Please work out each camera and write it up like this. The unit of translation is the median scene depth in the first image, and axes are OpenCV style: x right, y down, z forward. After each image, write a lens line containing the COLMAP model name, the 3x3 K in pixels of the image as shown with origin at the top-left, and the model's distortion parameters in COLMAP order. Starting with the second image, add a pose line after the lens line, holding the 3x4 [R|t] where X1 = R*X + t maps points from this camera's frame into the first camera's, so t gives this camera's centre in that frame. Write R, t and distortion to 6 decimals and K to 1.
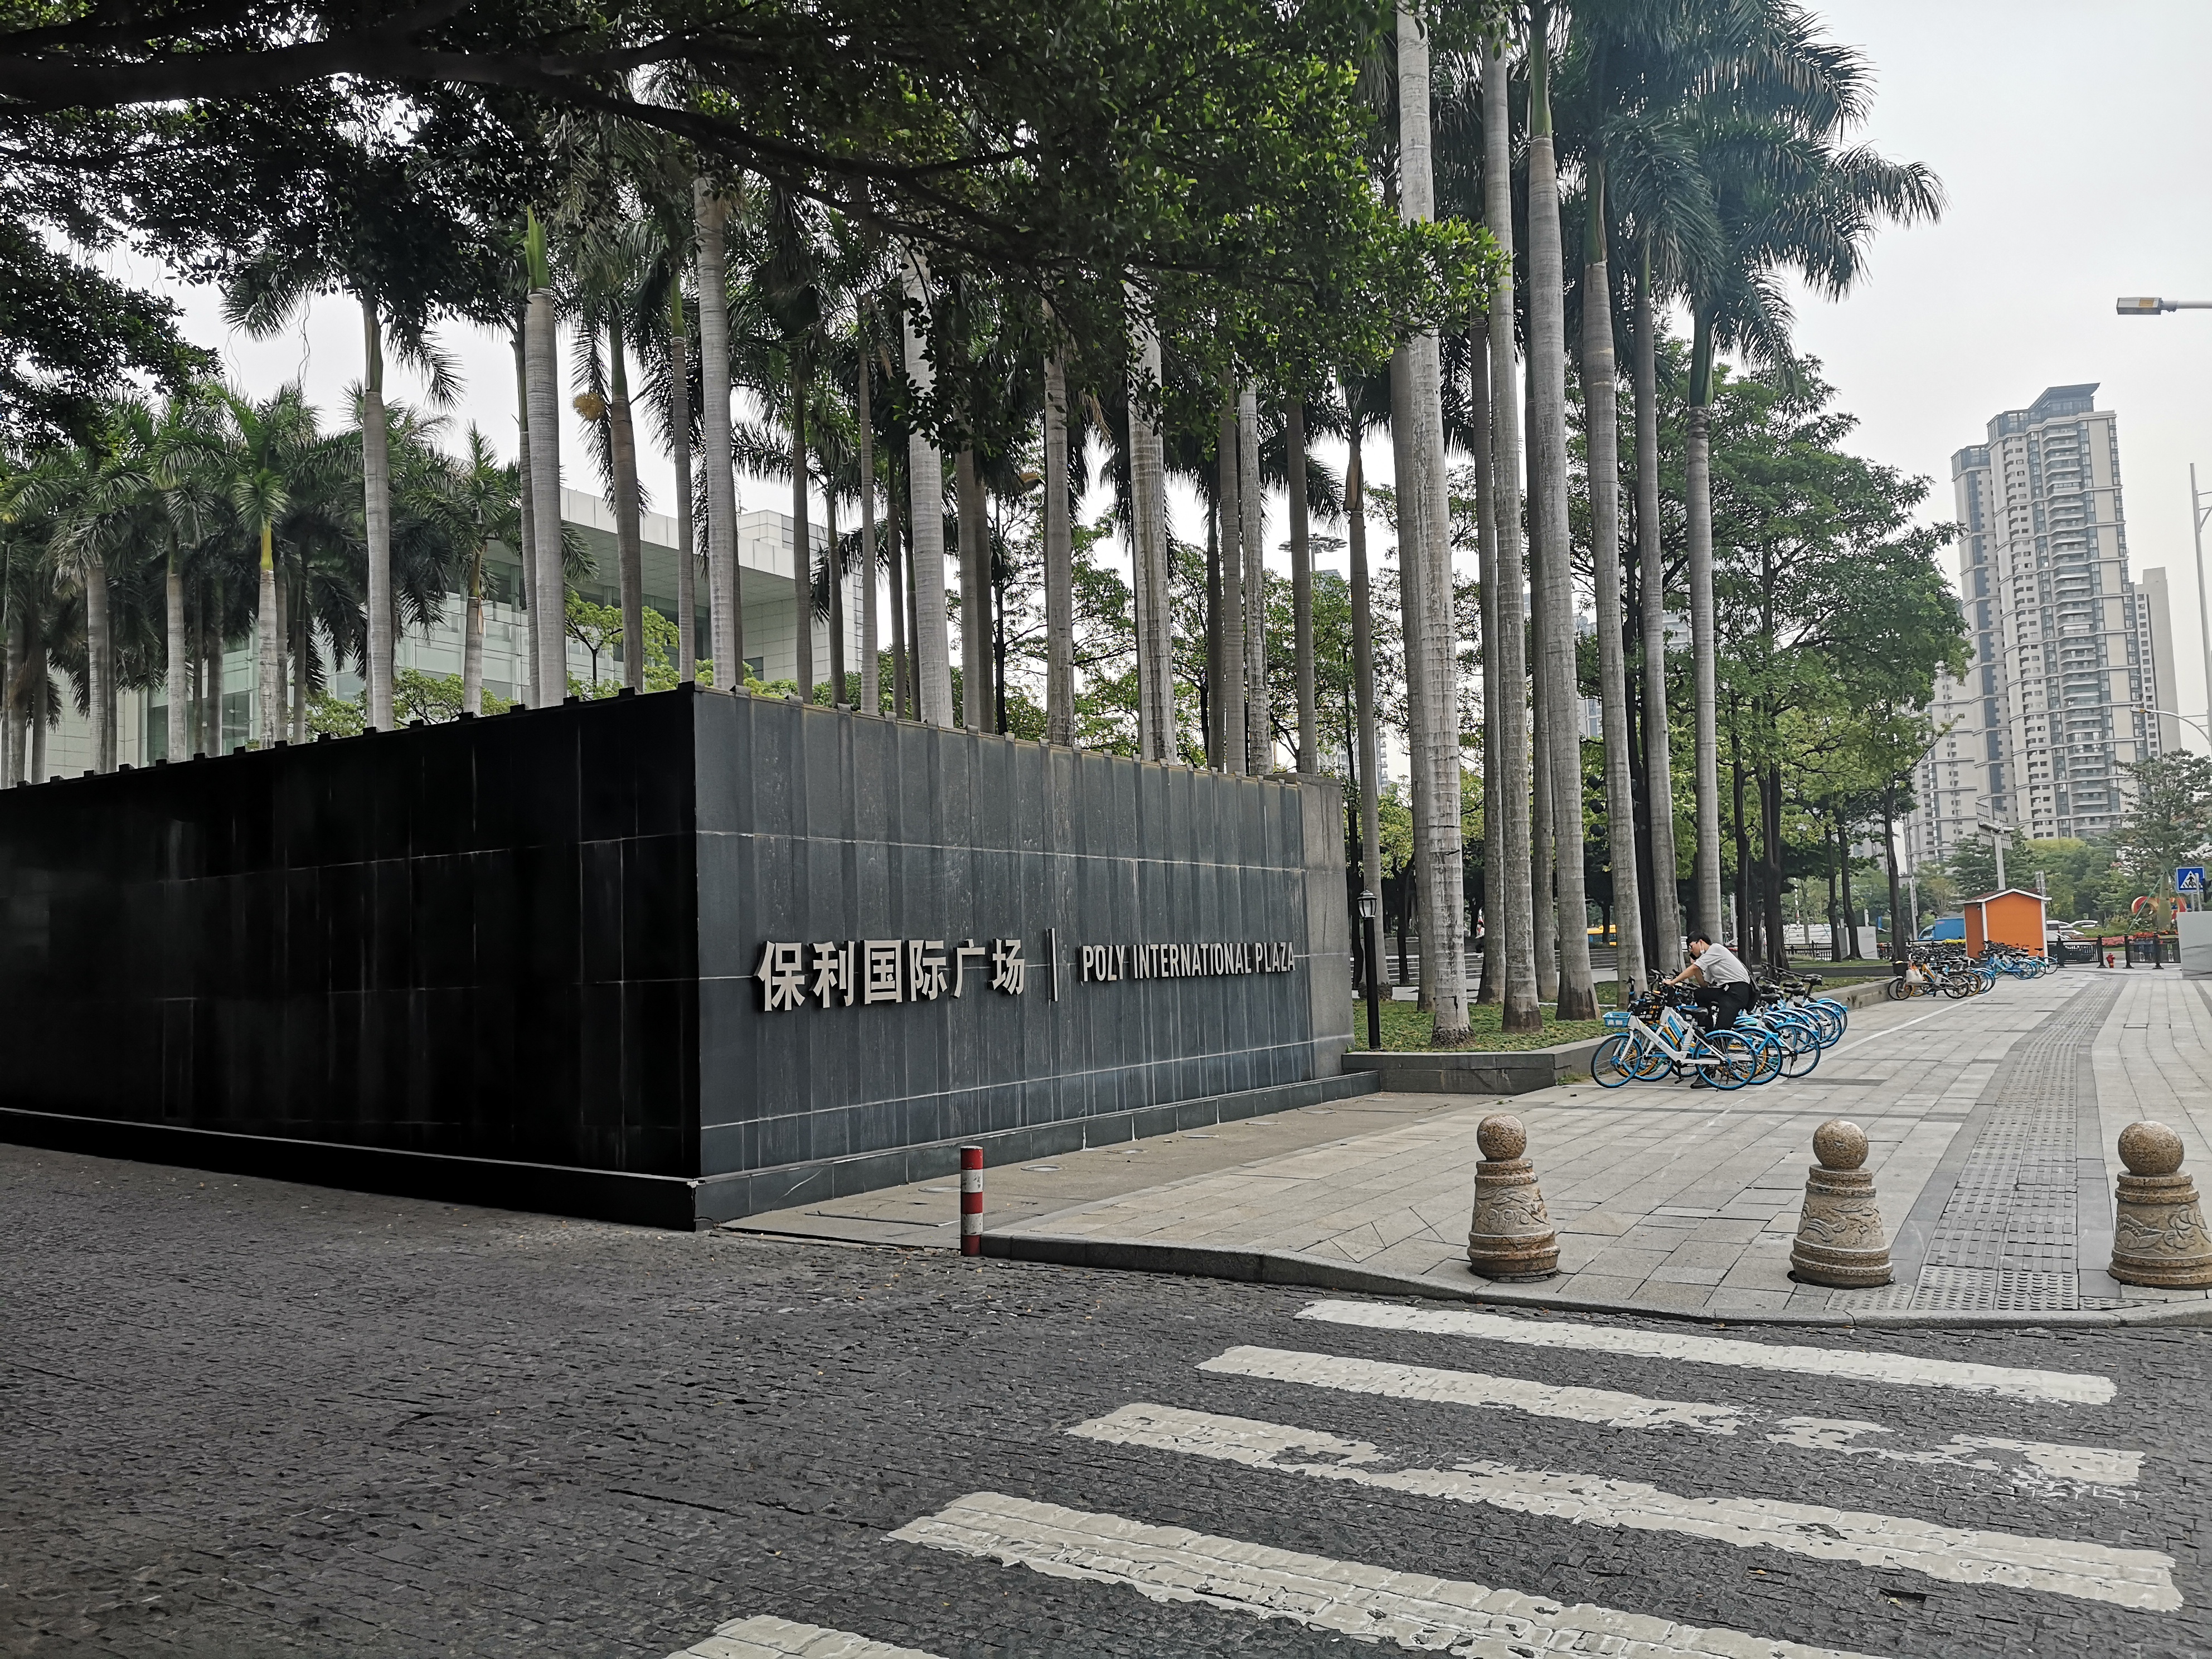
lens RADIAL K [[1742.1, 0, 1037.6], [0, 1742.1, 754.9], [0, 0, 1]] dist [0.020746, -0.037264]
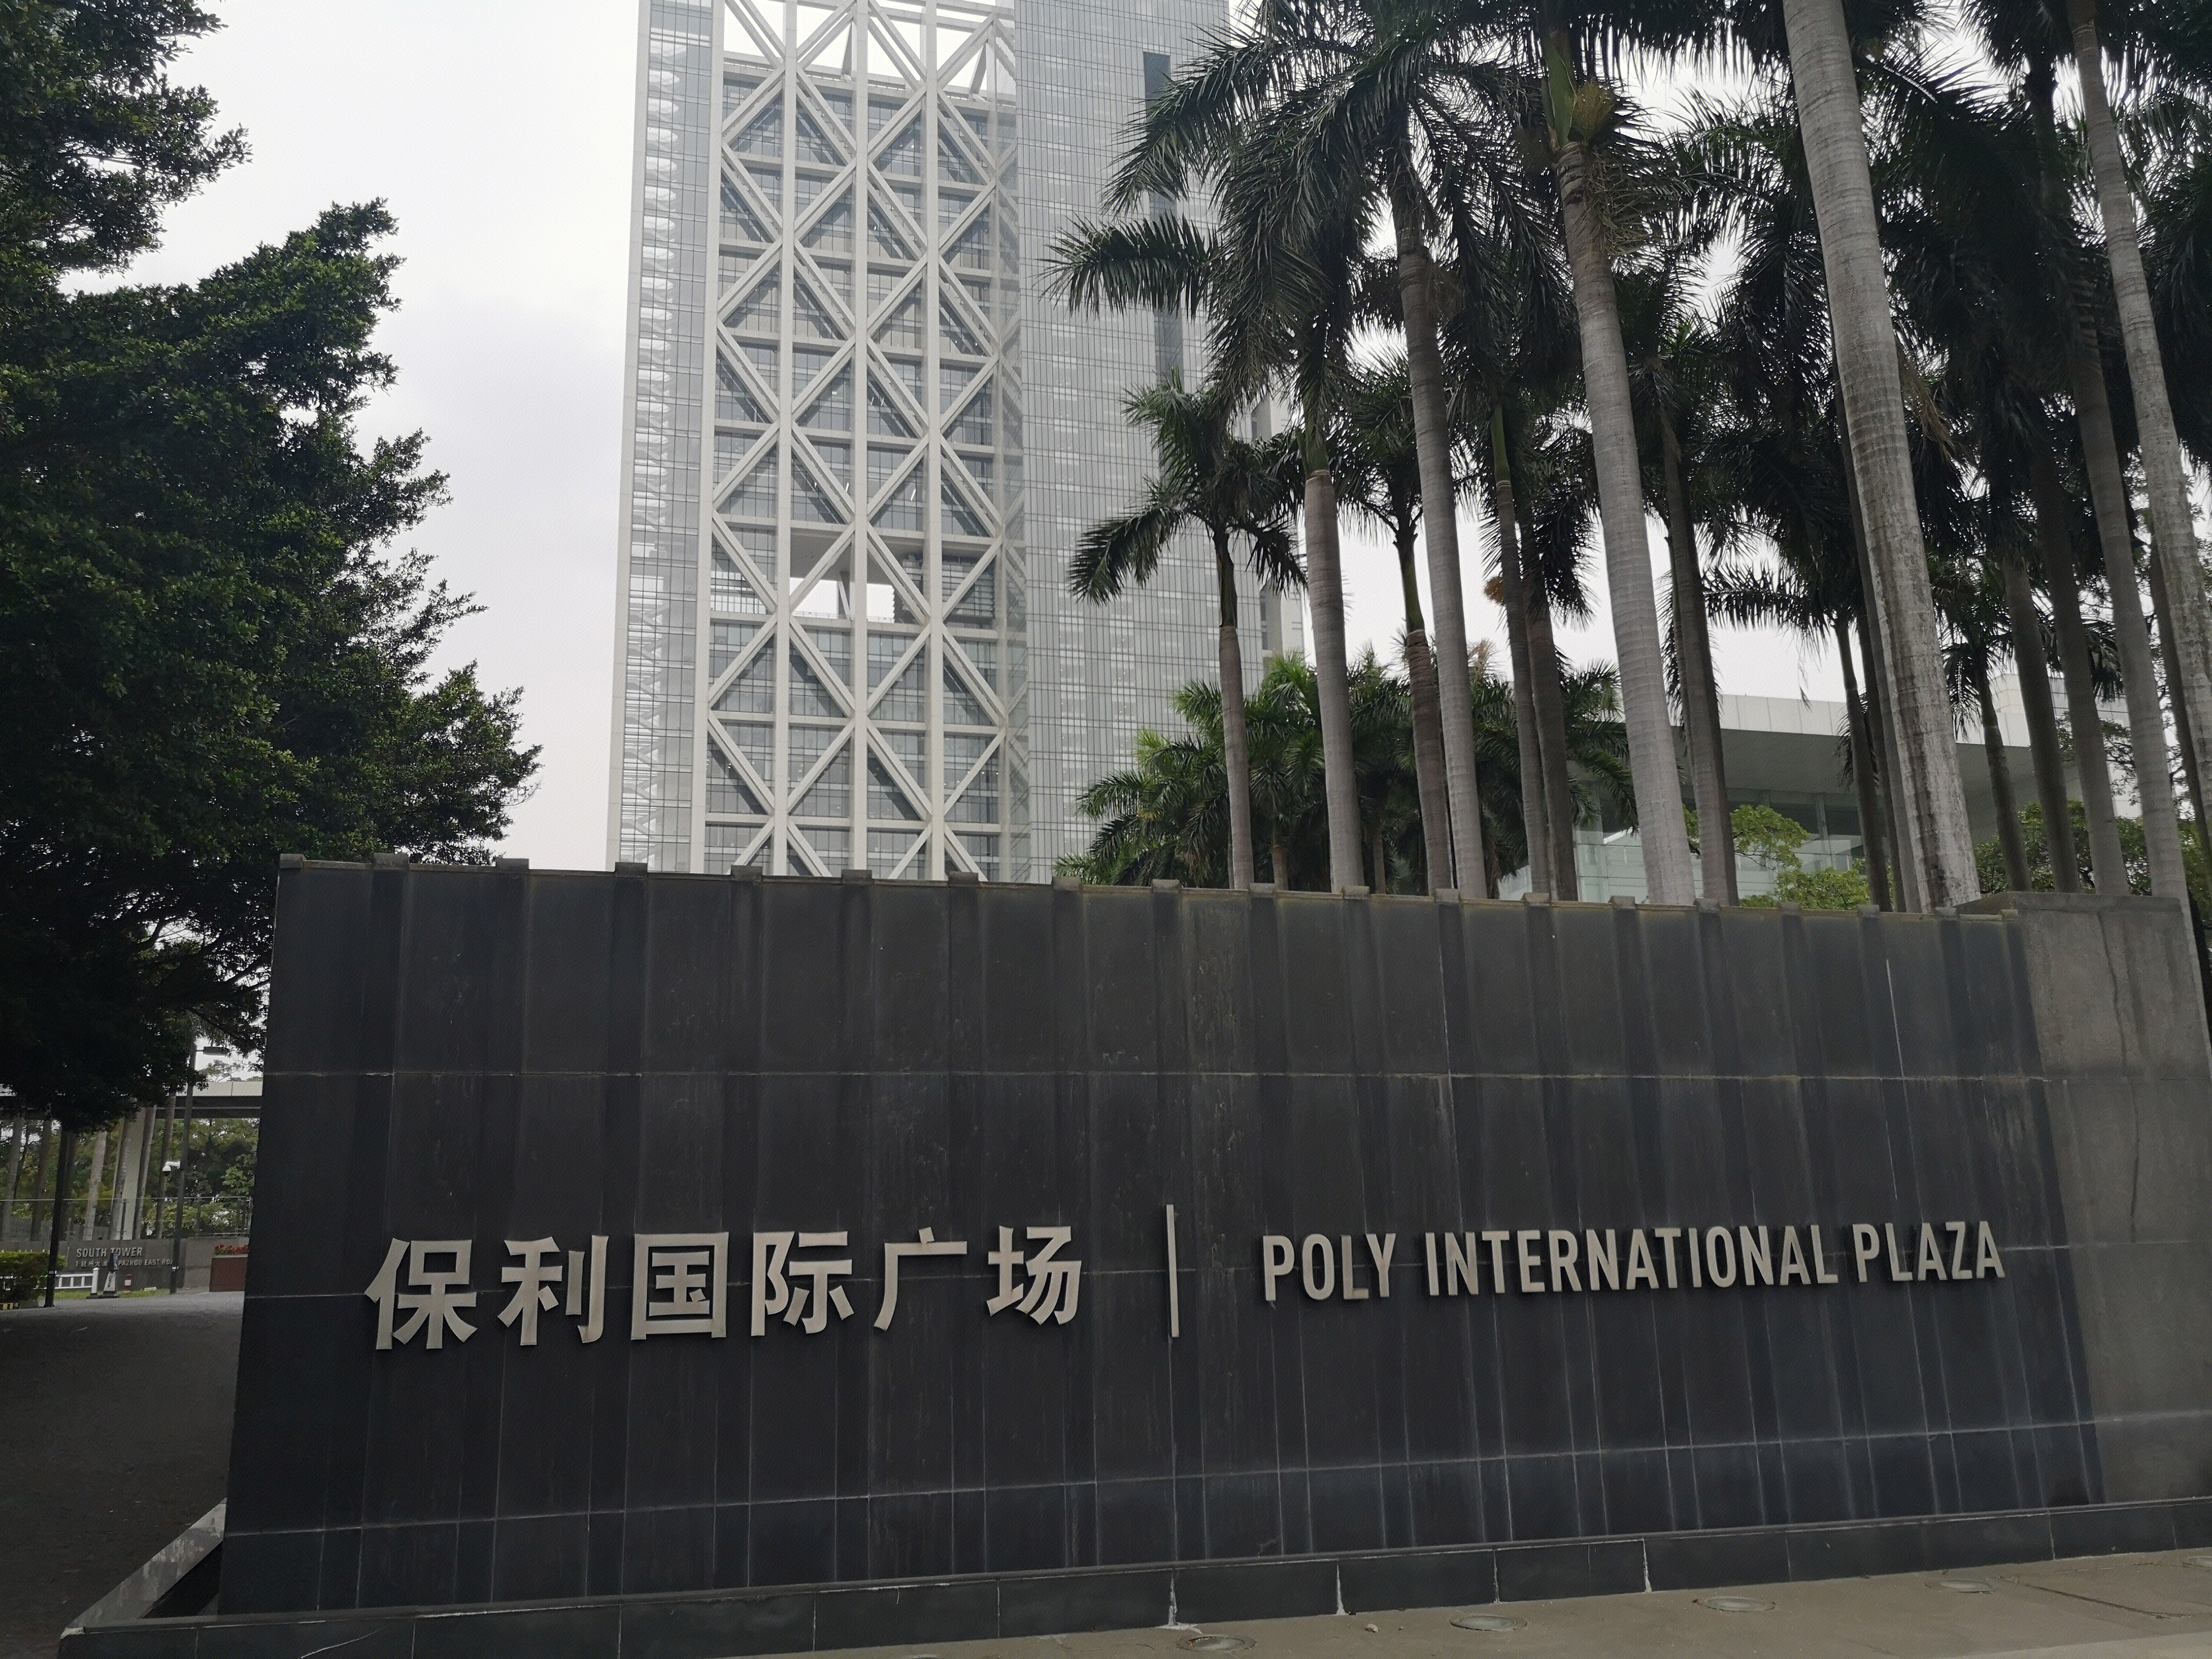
lens RADIAL K [[1685.8, 0, 982.4], [0, 1685.8, 837.0], [0, 0, 1]] dist [0.010478, -0.035190]
pose [[0.723538, -0.145832, -0.674704, 0.306315], [0.079336, 0.988520, -0.128583, 0.039411], [0.685710, 0.039507, 0.726802, 0.470835]]
